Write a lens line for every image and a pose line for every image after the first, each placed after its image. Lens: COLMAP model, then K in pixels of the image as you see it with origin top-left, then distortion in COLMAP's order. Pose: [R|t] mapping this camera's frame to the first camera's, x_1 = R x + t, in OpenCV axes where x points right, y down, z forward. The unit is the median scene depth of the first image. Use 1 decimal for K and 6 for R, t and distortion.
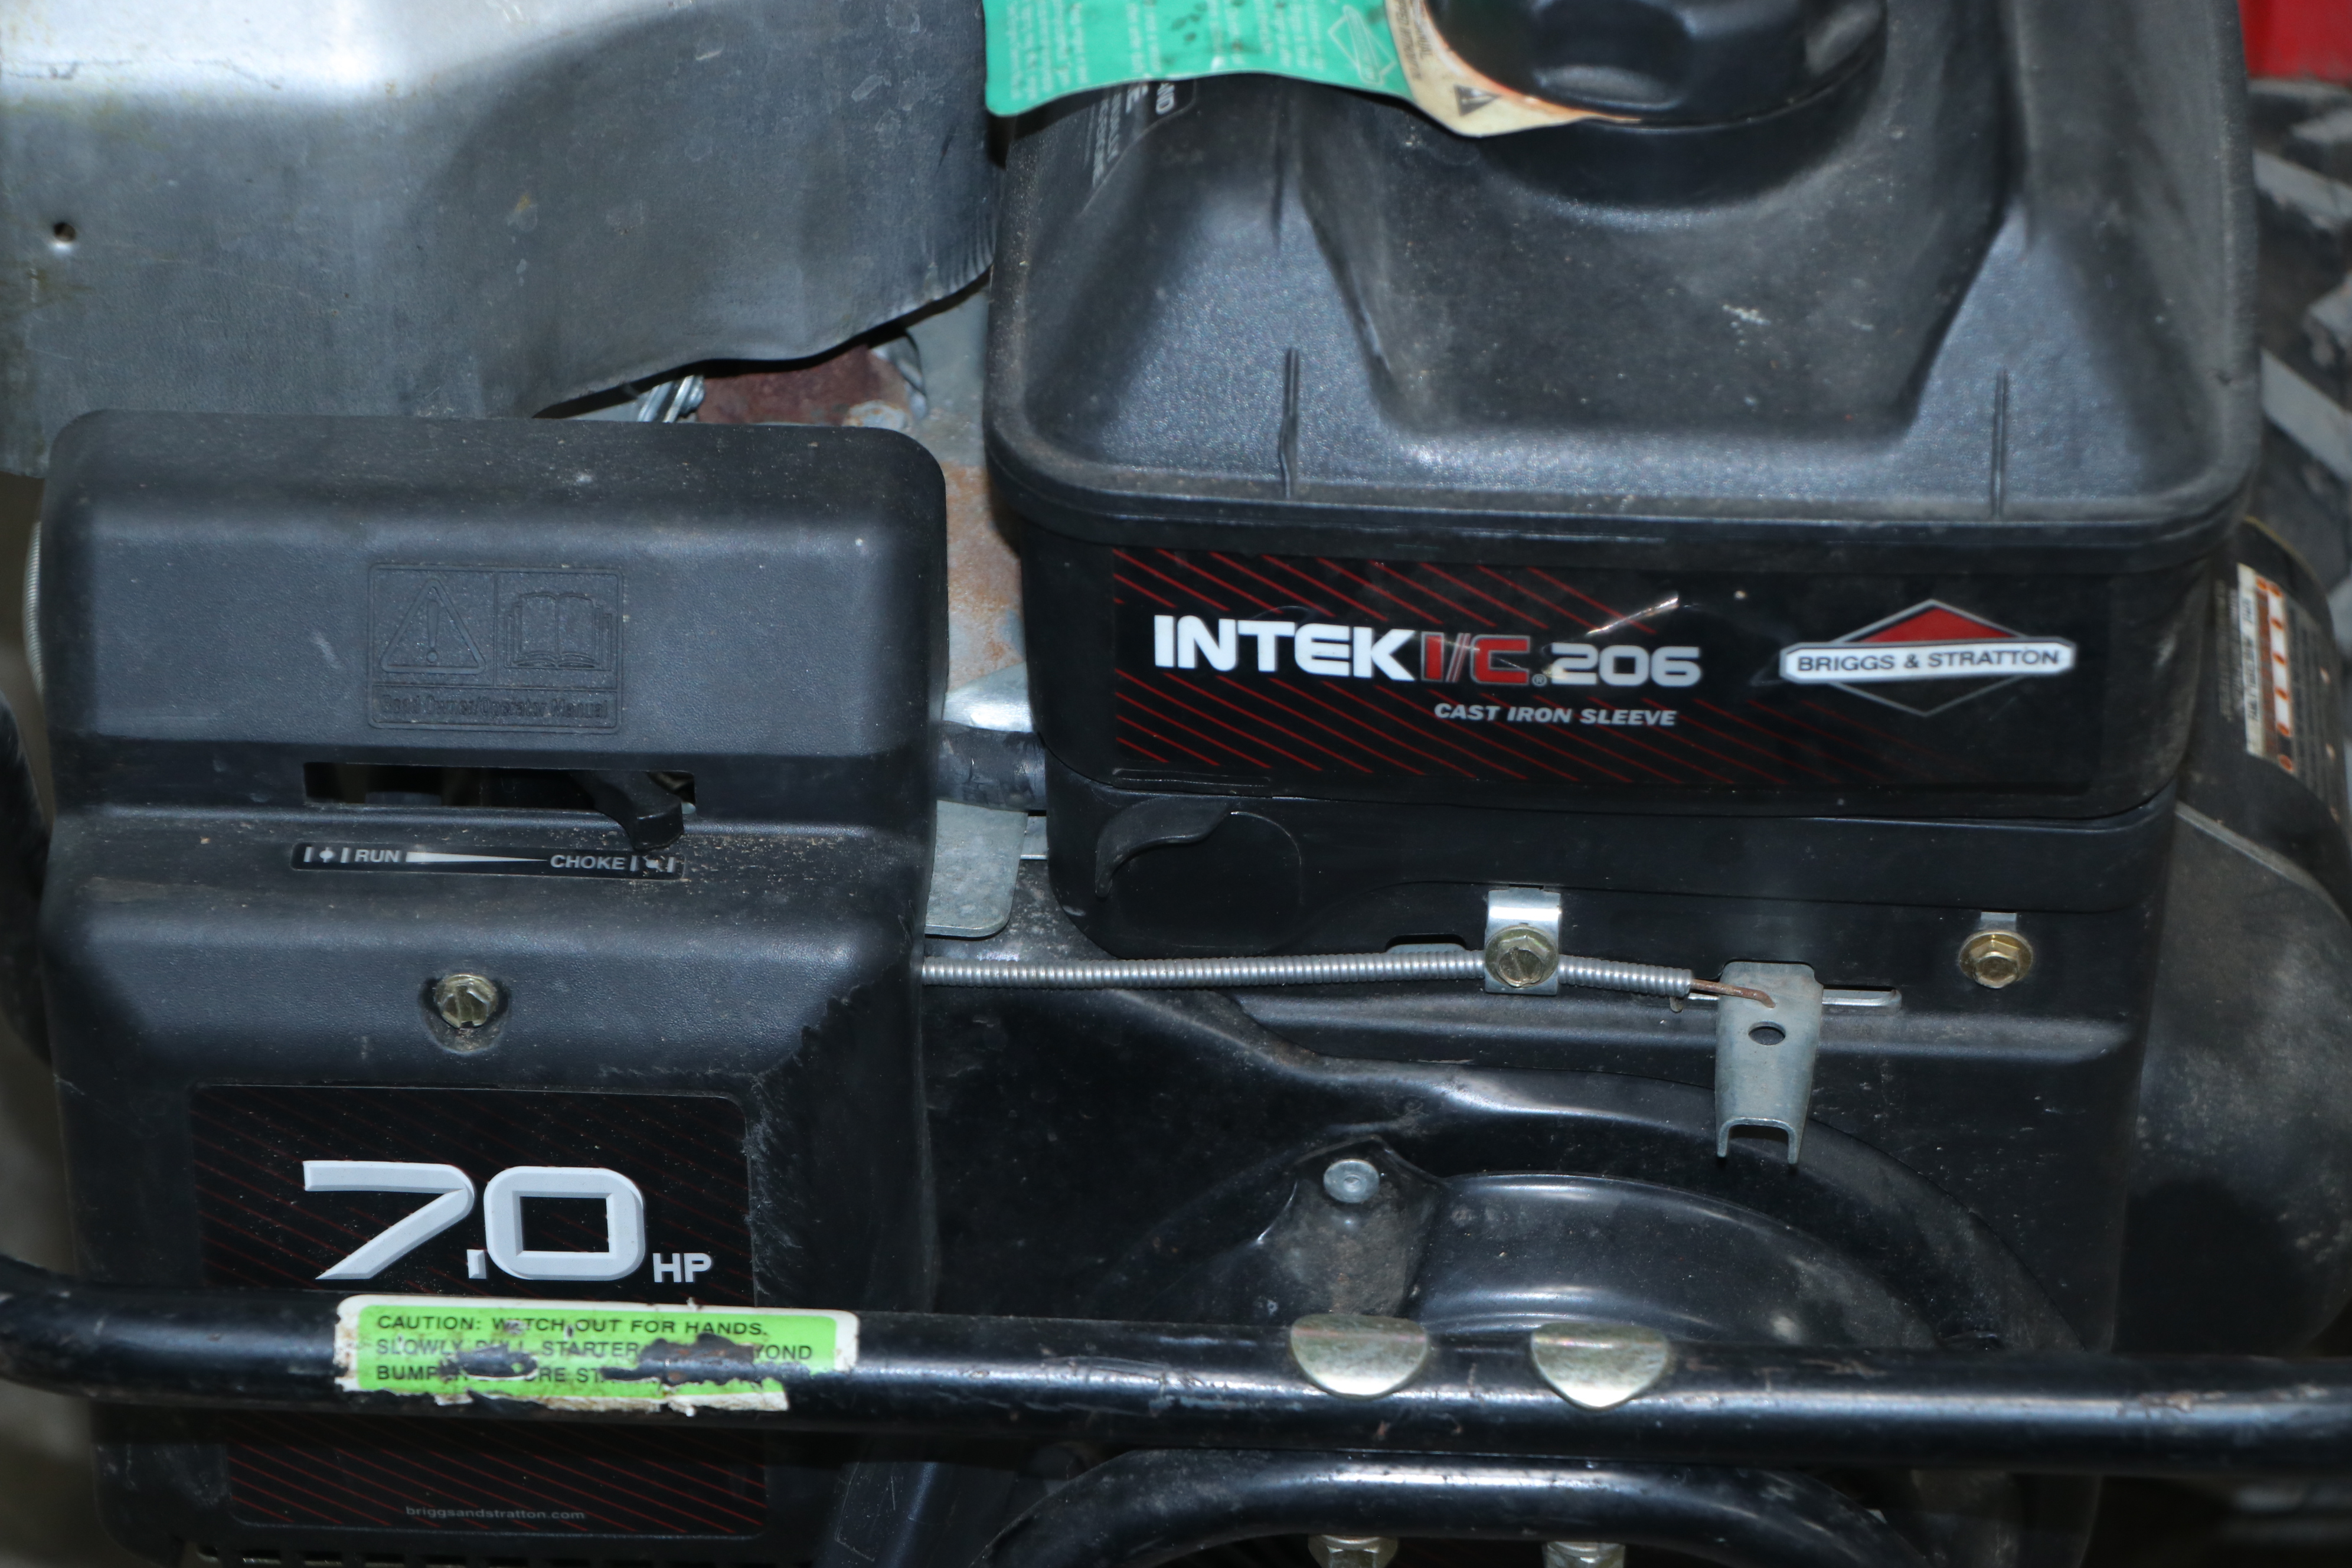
lens RADIAL K [[9443.5, 0, 1176.5], [0, 9443.5, 783.6], [0, 0, 1]] dist [-0.299393, 0.000000]
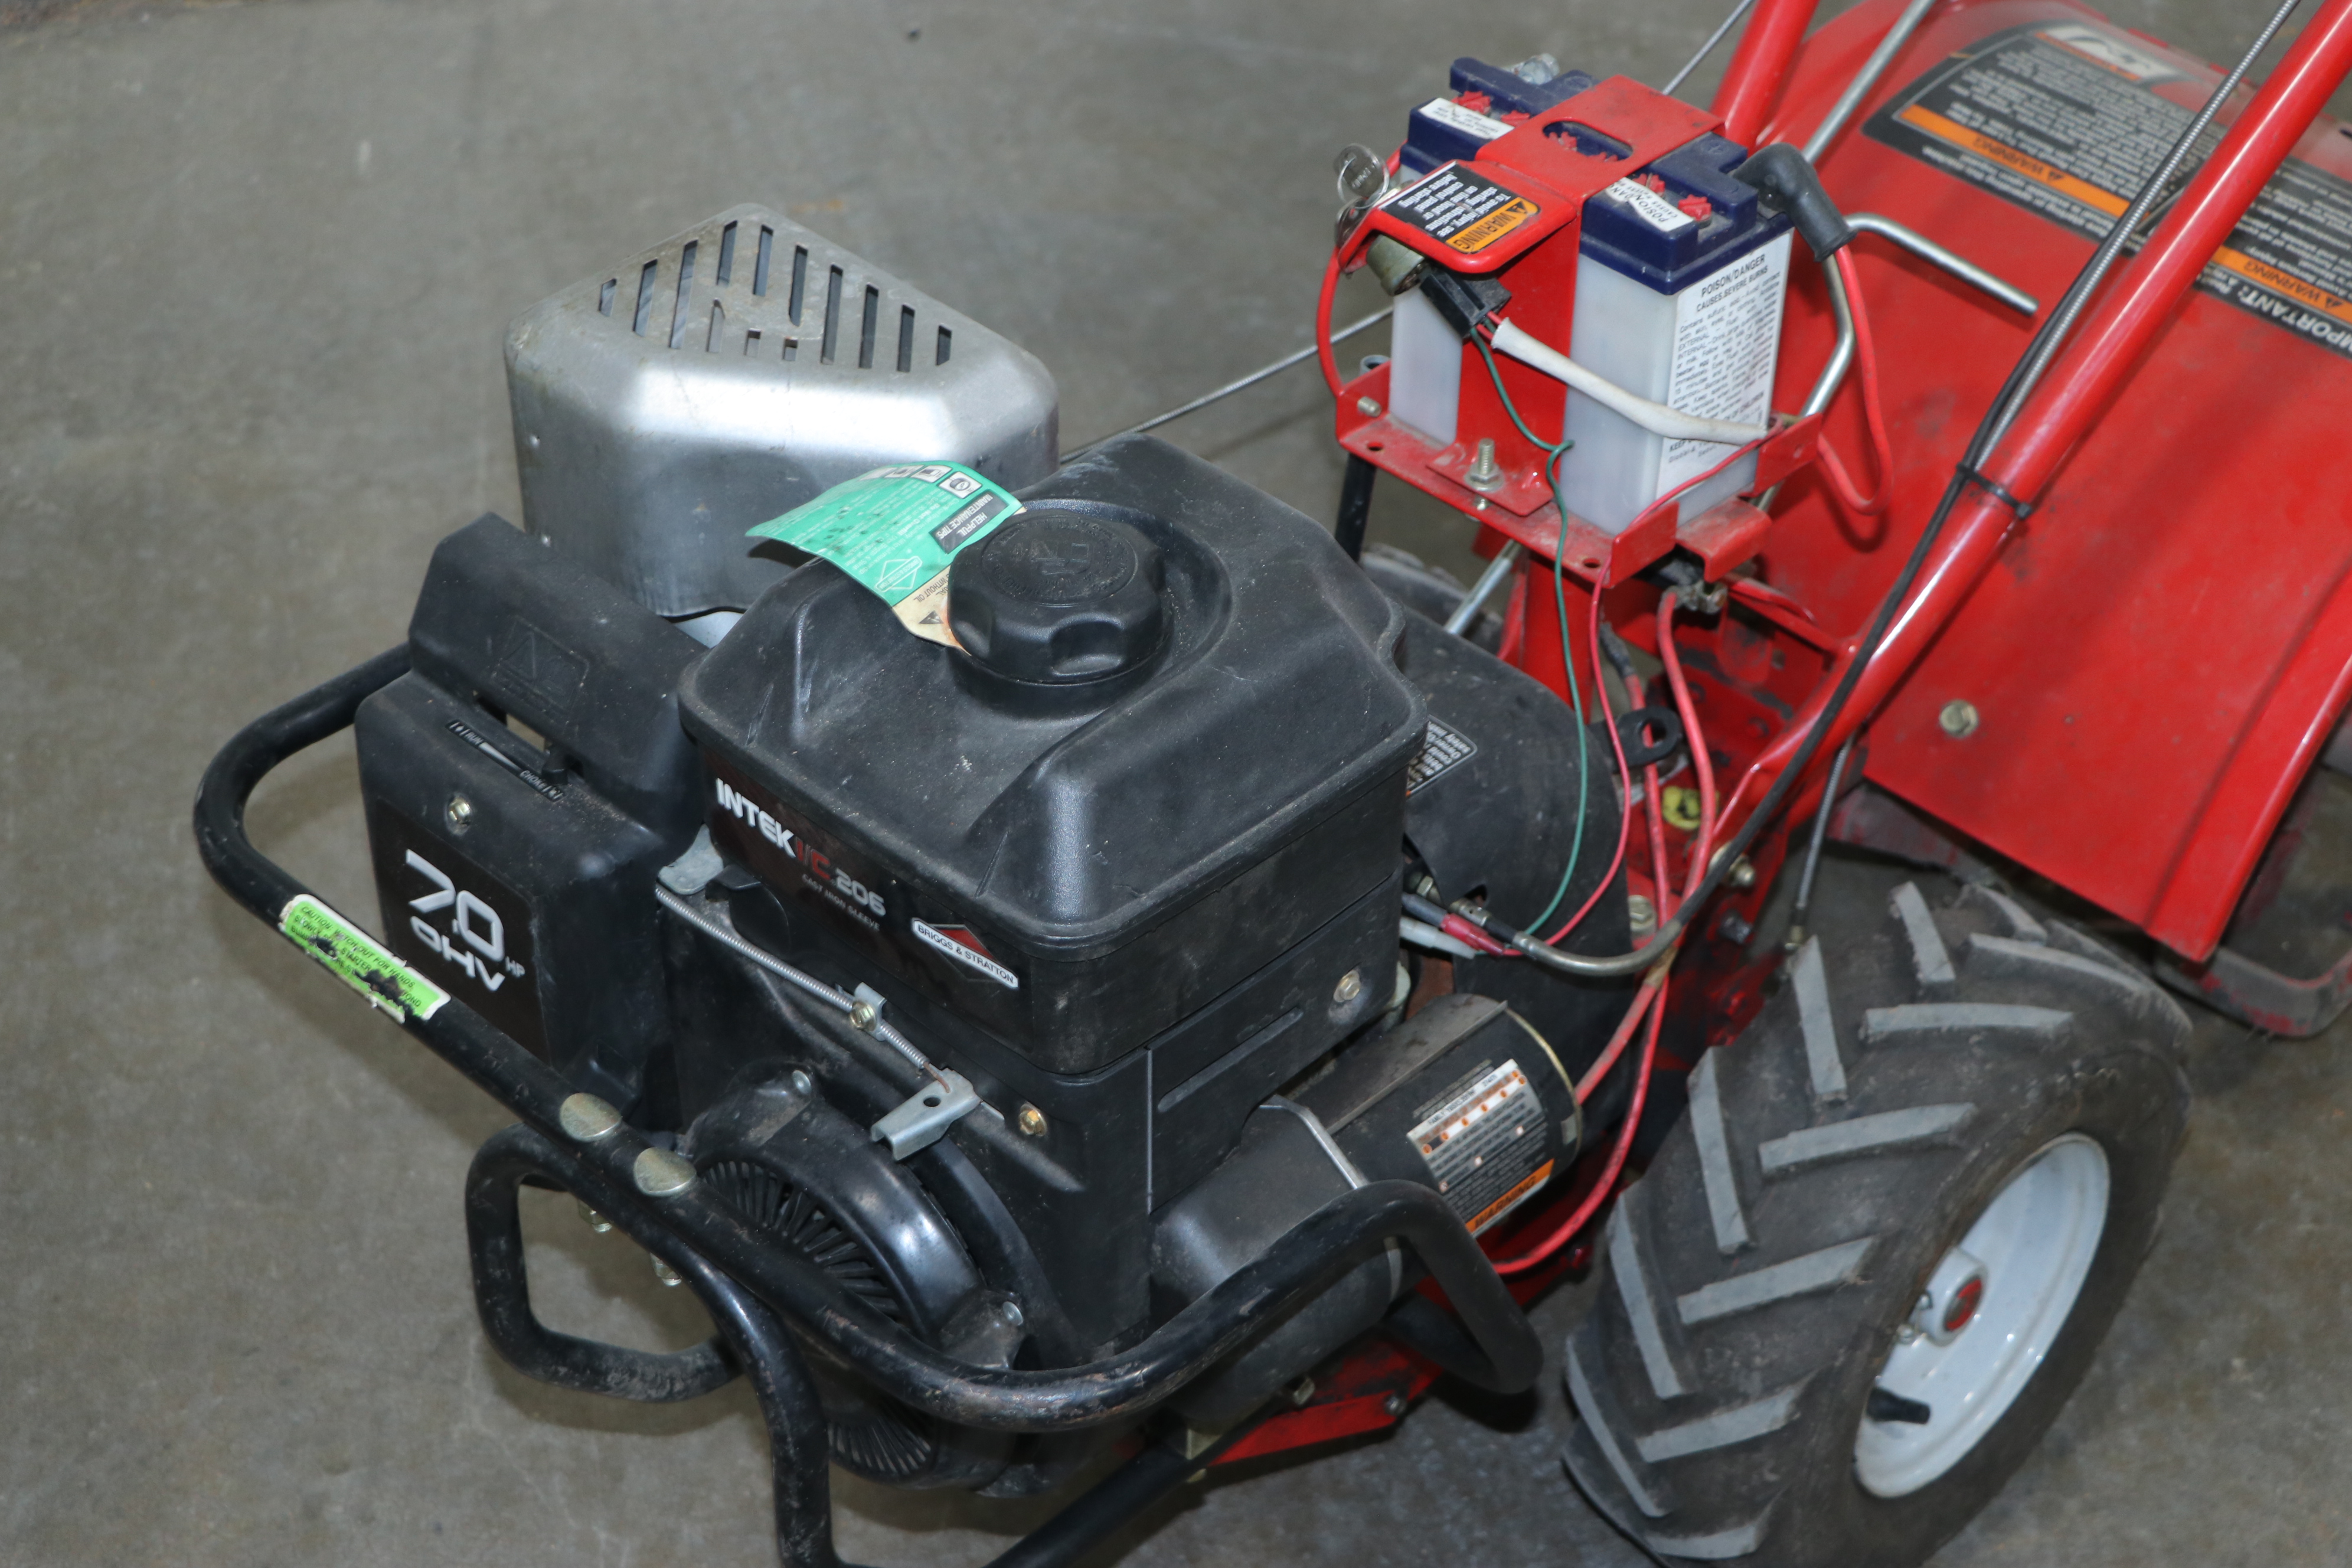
lens RADIAL K [[4421.0, 0, 1172.9], [0, 4421.0, 781.2], [0, 0, 1]] dist [0.048856, 0.000000]
pose [[0.740454, 0.414920, -0.528743, 0.596109], [-0.419045, 0.900070, 0.119478, -0.177753], [0.525480, 0.133099, 0.840331, 0.209534]]
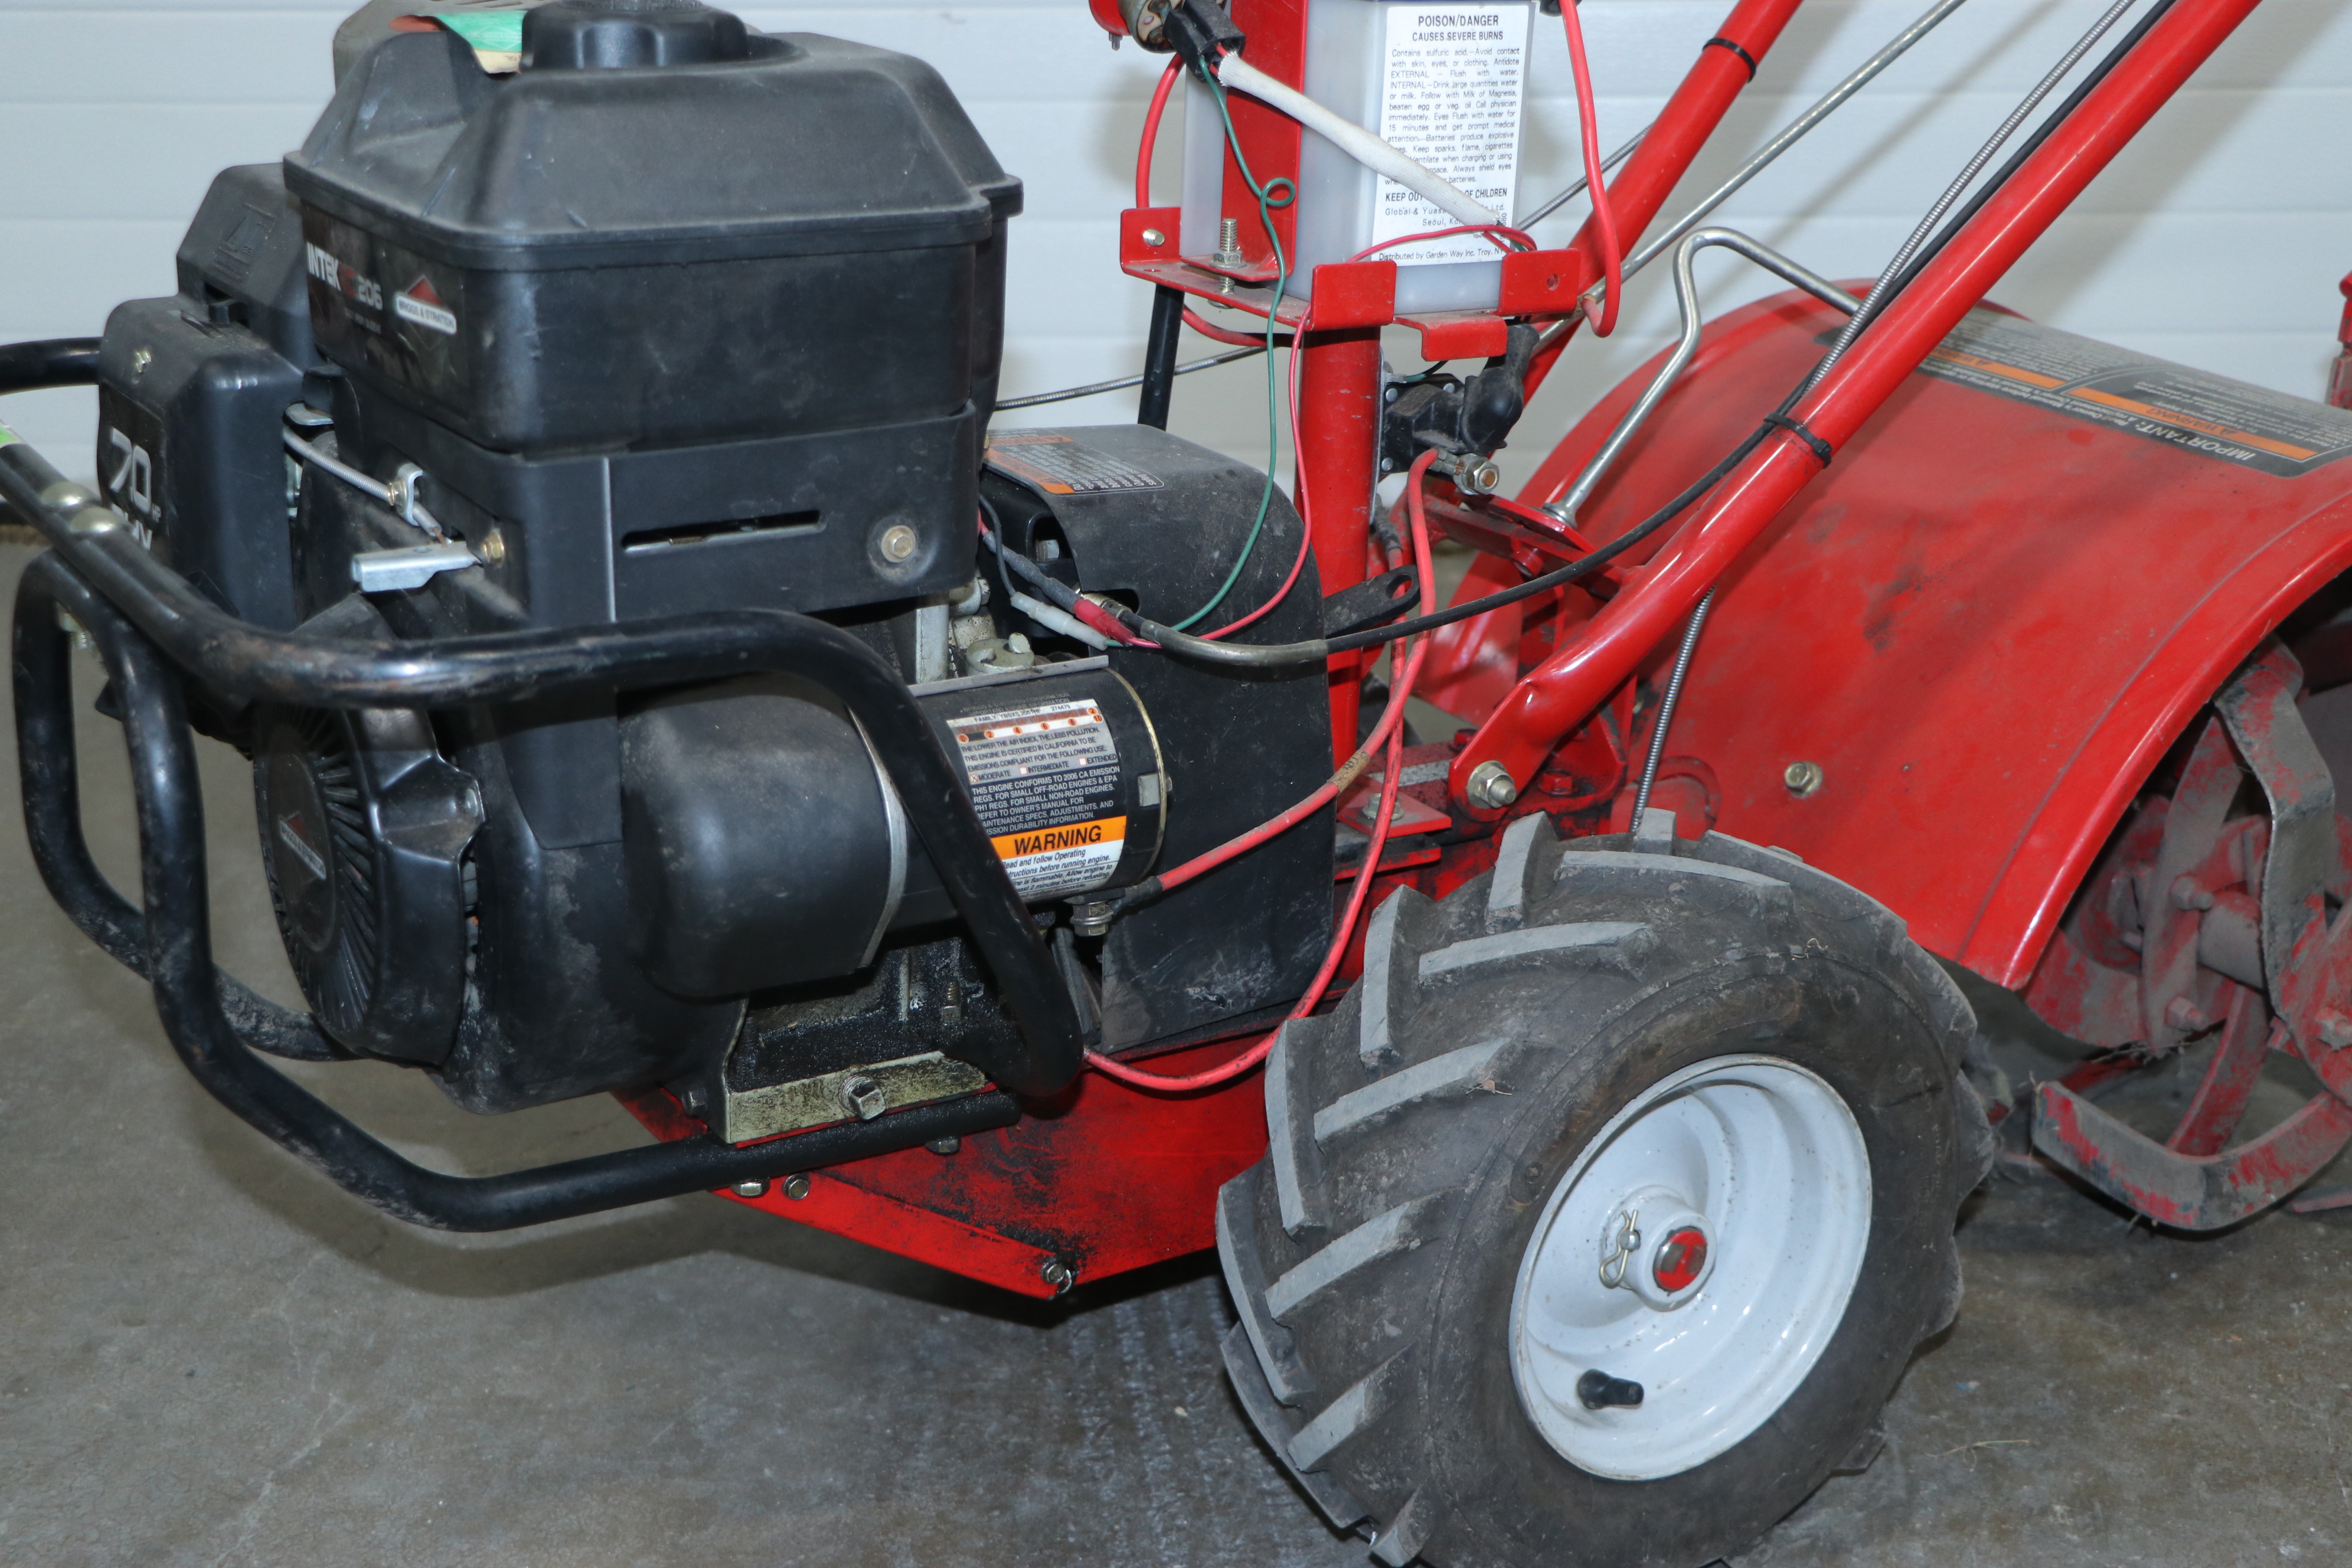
lens RADIAL K [[3228.9, 0, 1171.9], [0, 3228.9, 788.3], [0, 0, 1]] dist [0.040495, 0.000000]
pose [[0.546969, 0.265219, -0.794030, 0.712944], [-0.539709, 0.836779, -0.092282, 0.046478], [0.639953, 0.479021, 0.600833, 0.730946]]
